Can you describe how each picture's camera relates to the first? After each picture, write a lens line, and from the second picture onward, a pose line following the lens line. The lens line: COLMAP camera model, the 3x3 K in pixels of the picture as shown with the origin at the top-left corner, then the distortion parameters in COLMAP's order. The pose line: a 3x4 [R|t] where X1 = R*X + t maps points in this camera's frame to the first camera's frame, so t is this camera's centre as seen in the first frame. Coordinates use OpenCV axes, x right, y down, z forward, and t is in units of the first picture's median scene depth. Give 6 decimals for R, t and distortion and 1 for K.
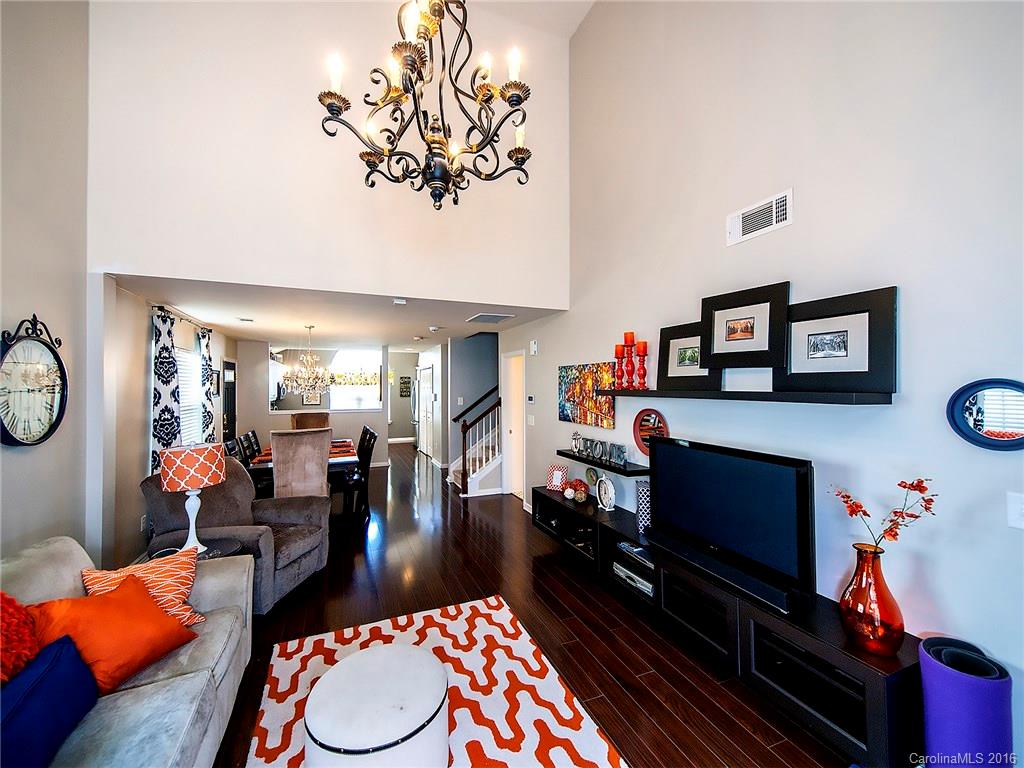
lens RADIAL K [[409.3, 0, 506.4], [0, 409.3, 381.0], [0, 0, 1]] dist [0.003005, -0.000207]
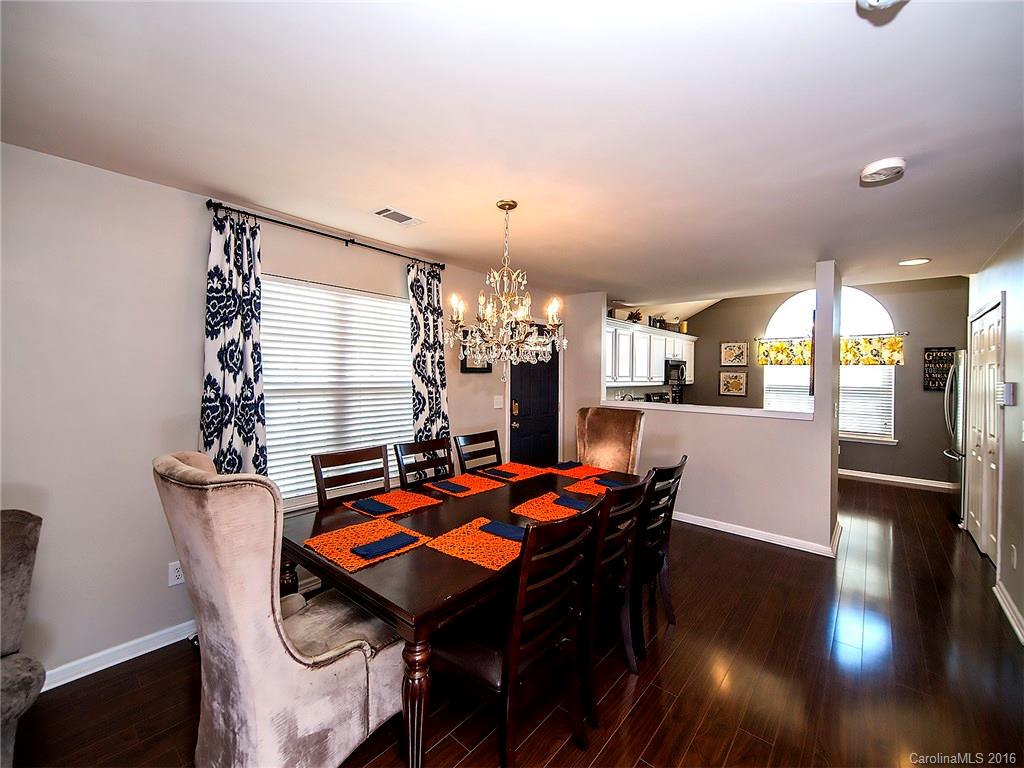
lens RADIAL K [[409.3, 0, 507.5], [0, 409.3, 373.9], [0, 0, 1]] dist [0.003005, -0.000207]
pose [[0.434182, 0.016323, -0.900678, -0.049169], [-0.007172, 0.999867, 0.014663, 0.017222], [0.900797, 0.000093, 0.434241, 0.400792]]
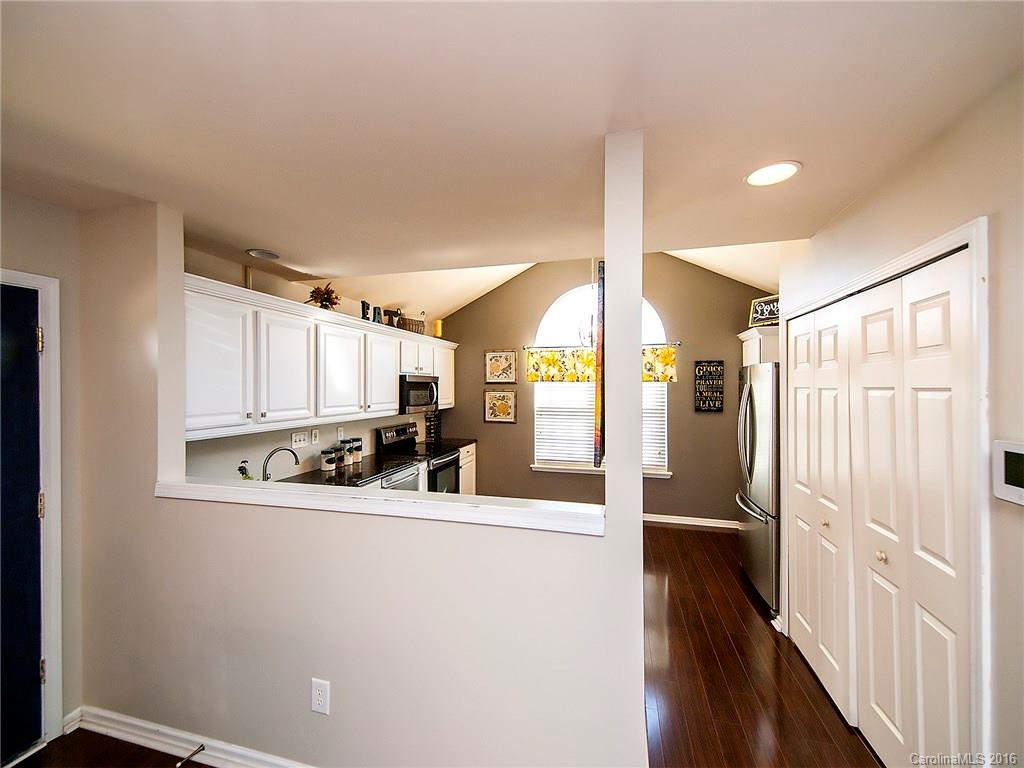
lens RADIAL K [[409.3, 0, 507.9], [0, 409.3, 384.3], [0, 0, 1]] dist [0.003005, -0.000207]
pose [[0.792403, 0.002557, -0.609993, -0.173751], [0.001195, 0.999983, 0.005745, 0.010345], [0.609997, -0.005281, 0.792386, 0.623969]]
